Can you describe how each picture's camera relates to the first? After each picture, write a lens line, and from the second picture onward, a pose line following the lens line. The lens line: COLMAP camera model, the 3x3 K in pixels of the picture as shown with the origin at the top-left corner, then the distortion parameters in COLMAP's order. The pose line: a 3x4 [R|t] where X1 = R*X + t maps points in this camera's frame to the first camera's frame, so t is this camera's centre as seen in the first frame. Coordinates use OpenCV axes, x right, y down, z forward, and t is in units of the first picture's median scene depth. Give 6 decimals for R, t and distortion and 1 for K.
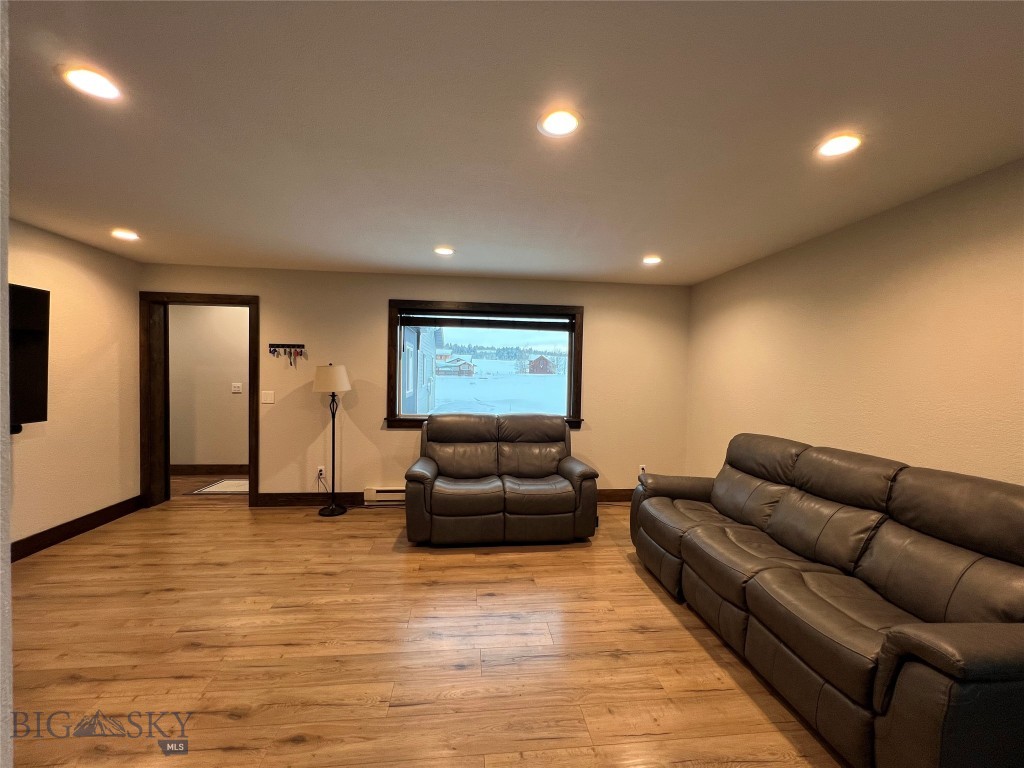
lens RADIAL K [[409.0, 0, 509.5], [0, 409.0, 382.9], [0, 0, 1]] dist [-0.002378, 0.000378]
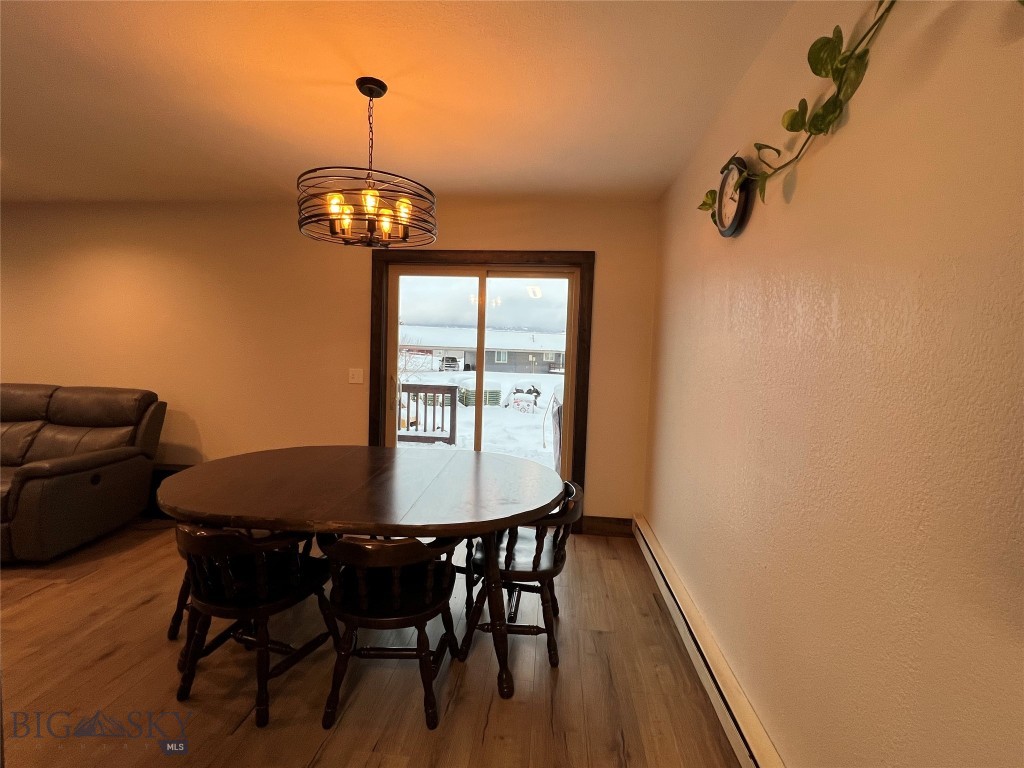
lens RADIAL K [[464.8, 0, 512.0], [0, 464.8, 384.0], [0, 0, 1]] dist [-0.000618, -0.000166]
pose [[0.192593, -0.074770, 0.978426, -0.244870], [-0.011552, 0.996851, 0.078451, 0.027075], [-0.981211, -0.026412, 0.191123, -0.622530]]
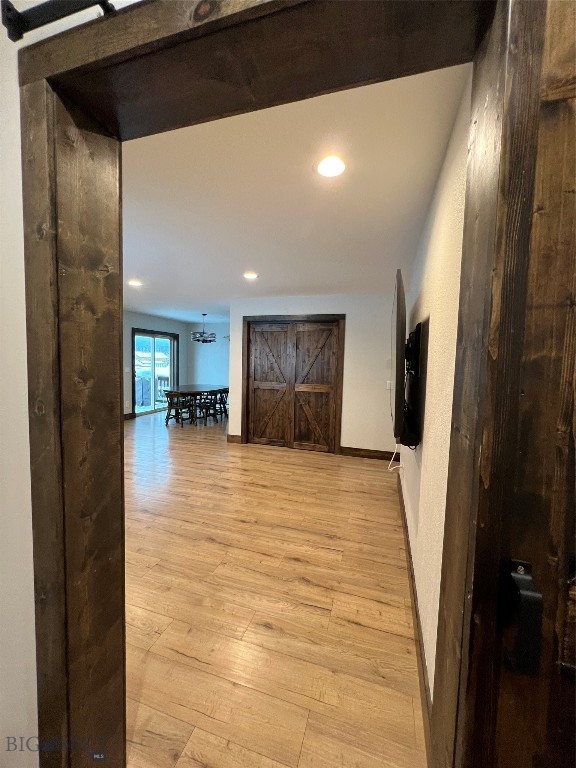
lens RADIAL K [[306.7, 0, 289.7], [0, 306.7, 382.2], [0, 0, 1]] dist [-0.002378, 0.000378]
pose [[-0.919736, -0.068621, 0.386492, -1.131968], [-0.034558, 0.994933, 0.094412, -0.058877], [-0.391012, 0.073478, -0.917448, 1.560580]]
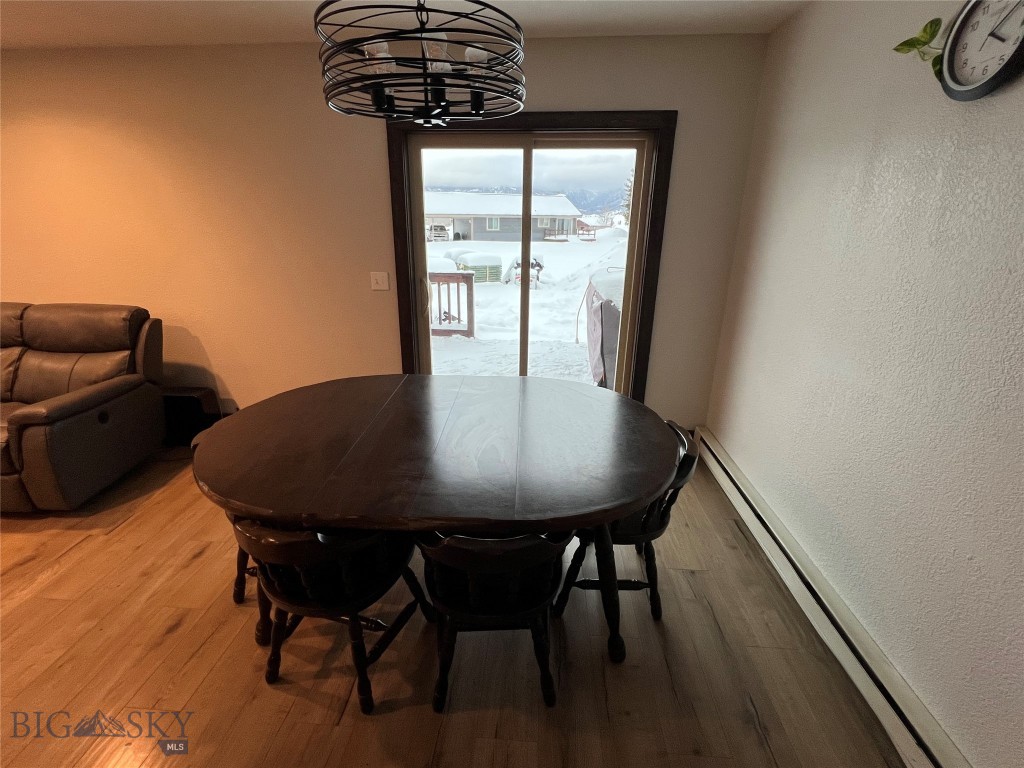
lens RADIAL K [[464.8, 0, 512.0], [0, 464.8, 384.0], [0, 0, 1]] dist [-0.000618, -0.000166]
pose [[0.169356, -0.346005, 0.922821, -0.117807], [0.012365, 0.937019, 0.349059, -0.032126], [-0.985477, -0.047705, 0.162968, -0.465489]]
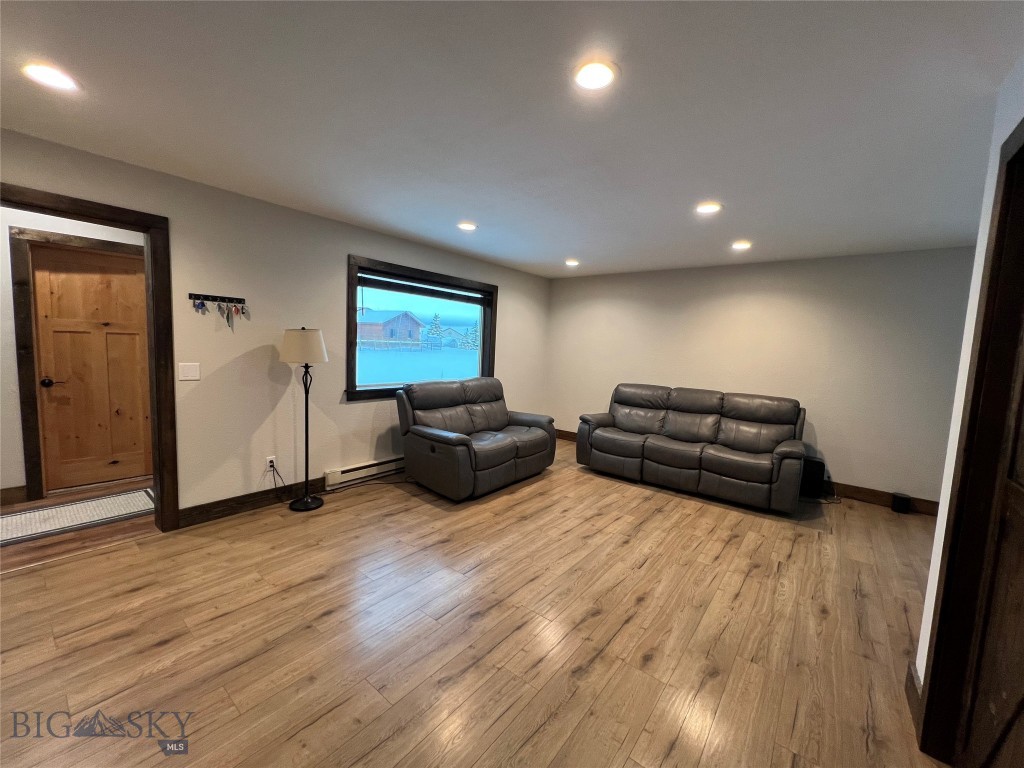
lens RADIAL K [[409.0, 0, 509.5], [0, 409.0, 382.9], [0, 0, 1]] dist [-0.002378, 0.000378]
pose [[0.704963, -0.054028, 0.707183, -0.944339], [-0.016724, 0.995551, 0.092732, -0.025471], [-0.709047, -0.077200, 0.700923, 0.175461]]
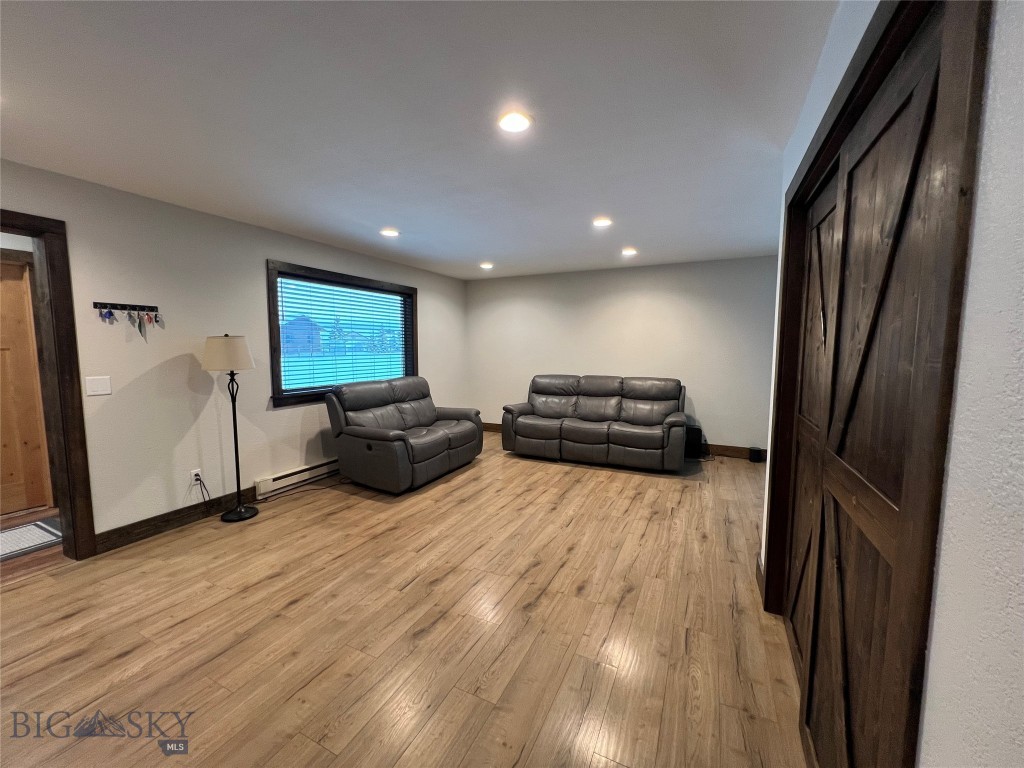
lens RADIAL K [[409.0, 0, 509.5], [0, 409.0, 382.9], [0, 0, 1]] dist [-0.002378, 0.000378]
pose [[0.533183, -0.094040, 0.840757, -1.063443], [0.025422, 0.995135, 0.095186, -0.019119], [-0.845618, -0.029378, 0.532979, 0.143227]]
